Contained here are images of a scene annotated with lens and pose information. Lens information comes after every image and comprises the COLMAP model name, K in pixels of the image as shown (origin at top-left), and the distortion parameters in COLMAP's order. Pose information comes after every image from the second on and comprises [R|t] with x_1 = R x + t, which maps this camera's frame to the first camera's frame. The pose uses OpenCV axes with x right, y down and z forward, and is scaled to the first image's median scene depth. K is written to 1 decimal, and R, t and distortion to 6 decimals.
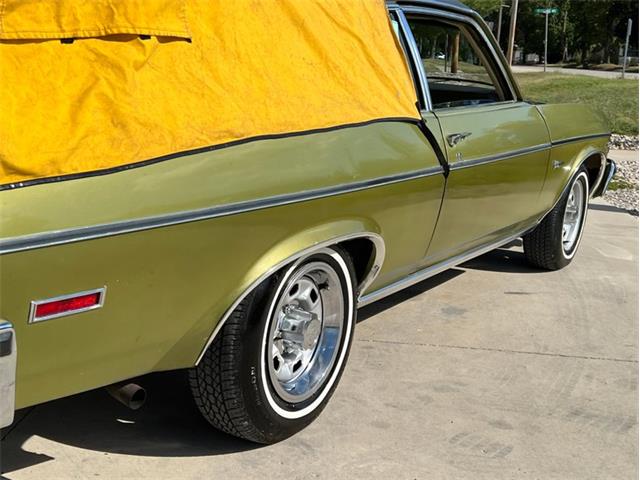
lens RADIAL K [[853.6, 0, 320.0], [0, 853.6, 240.0], [0, 0, 1]] dist [0.216789, -0.648896]
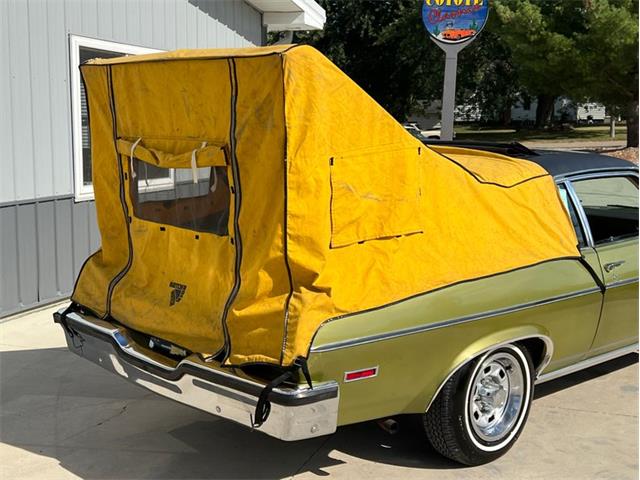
lens RADIAL K [[853.6, 0, 320.0], [0, 853.6, 240.0], [0, 0, 1]] dist [0.216789, -0.648896]
pose [[0.959462, -0.008378, -0.281713, 0.125510], [-0.013411, 0.997069, -0.075326, -0.058272], [0.281518, 0.076050, 0.956537, -0.655246]]
